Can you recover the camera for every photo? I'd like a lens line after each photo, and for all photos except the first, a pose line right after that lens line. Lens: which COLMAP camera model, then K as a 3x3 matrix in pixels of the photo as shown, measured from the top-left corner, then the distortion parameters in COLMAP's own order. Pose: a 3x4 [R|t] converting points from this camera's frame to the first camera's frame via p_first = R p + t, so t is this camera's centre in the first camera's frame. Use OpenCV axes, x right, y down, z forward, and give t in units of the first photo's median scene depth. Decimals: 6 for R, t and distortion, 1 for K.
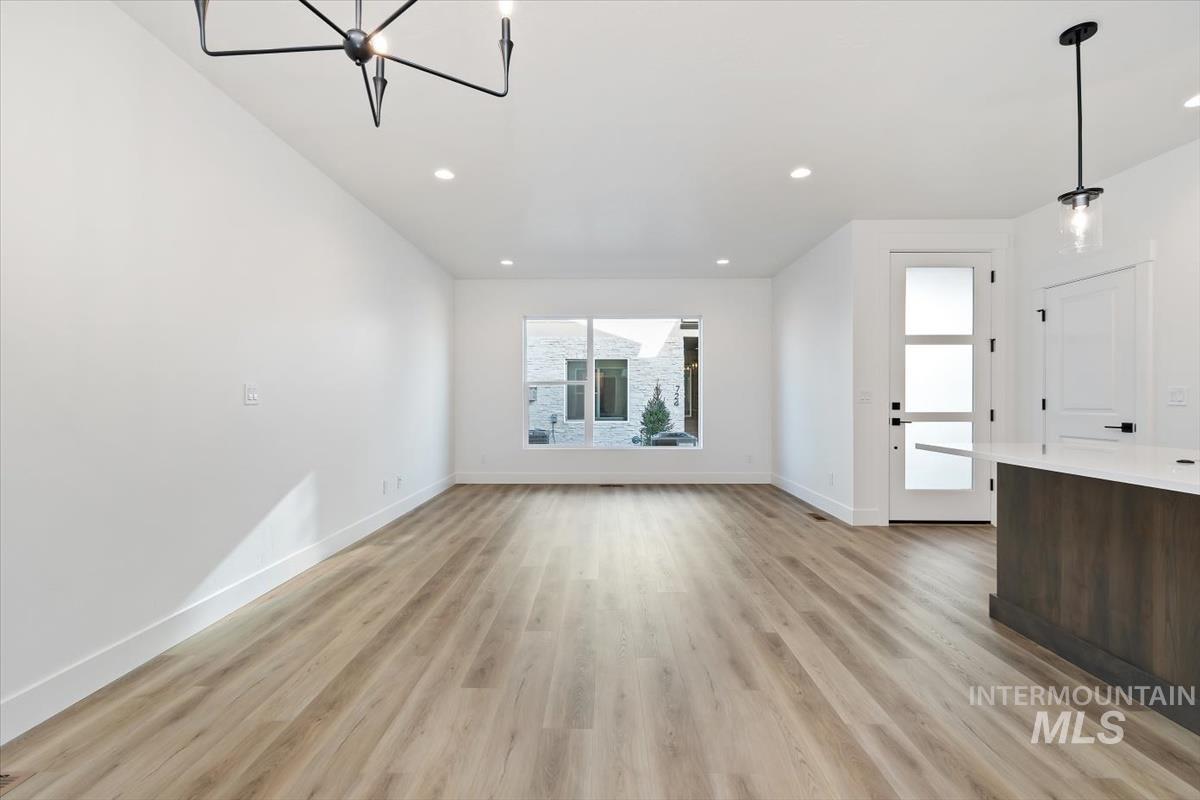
lens RADIAL K [[531.6, 0, 598.4], [0, 531.6, 398.2], [0, 0, 1]] dist [0.002556, -0.001259]
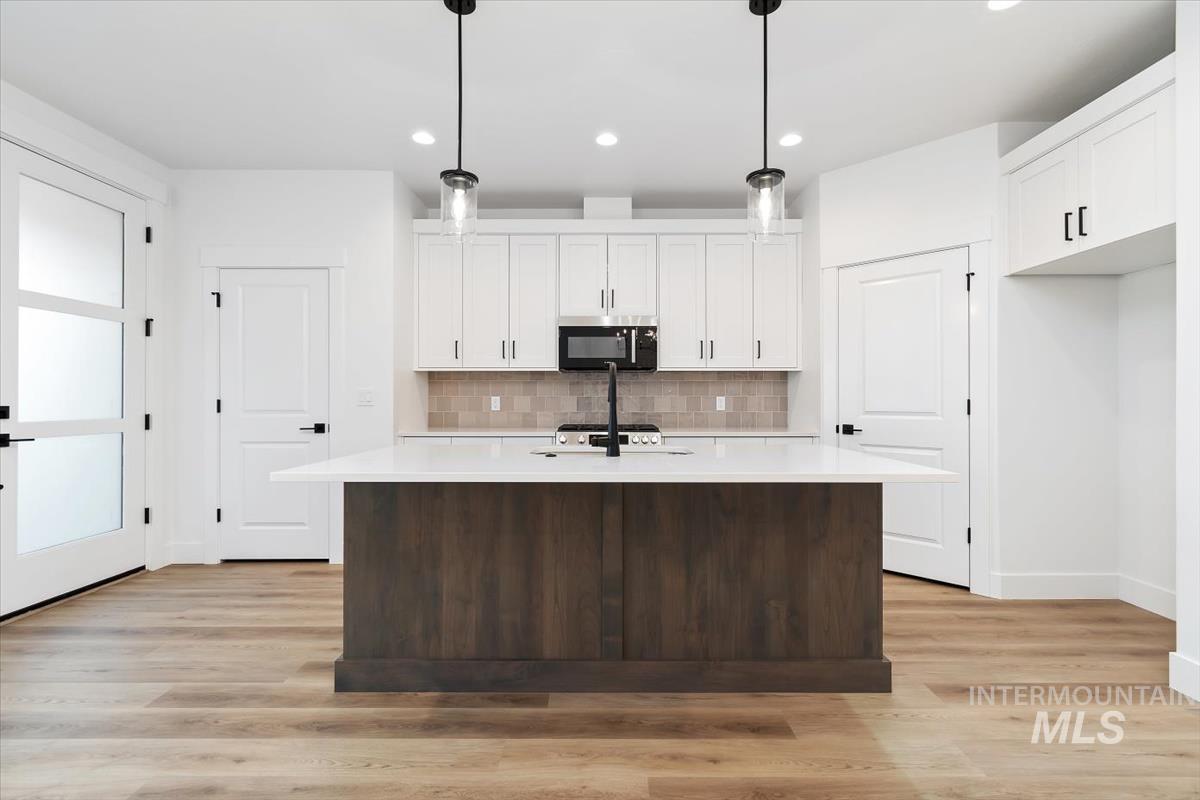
lens RADIAL K [[531.6, 0, 605.5], [0, 531.6, 398.0], [0, 0, 1]] dist [0.002556, -0.001259]
pose [[-0.011811, 0.002005, 0.999928, -0.009112], [-0.001167, 0.999997, -0.002019, -0.000286], [-0.999930, -0.001191, -0.011808, 0.368509]]
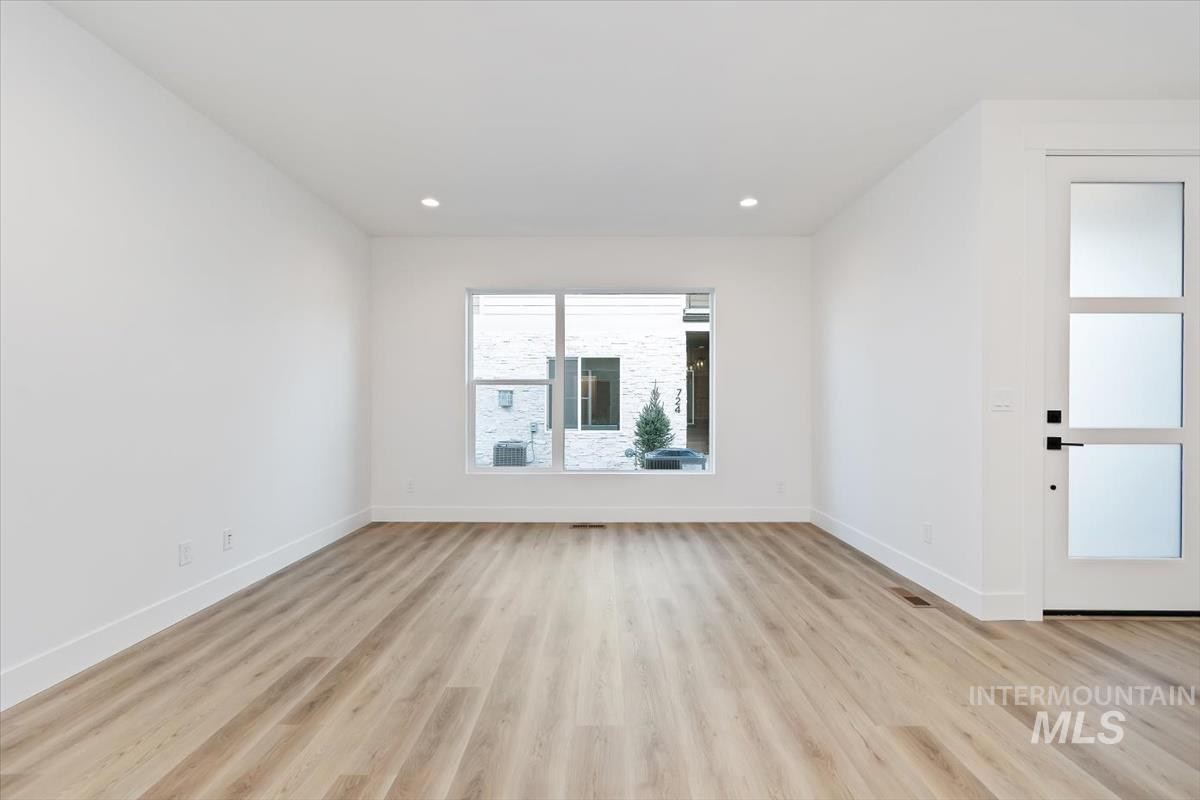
lens RADIAL K [[531.6, 0, 602.0], [0, 531.6, 405.9], [0, 0, 1]] dist [0.002556, -0.001259]
pose [[0.999969, 0.001631, 0.007712, 0.053901], [-0.001661, 0.999991, 0.003919, 0.001135], [-0.007706, -0.003932, 0.999963, 0.413344]]
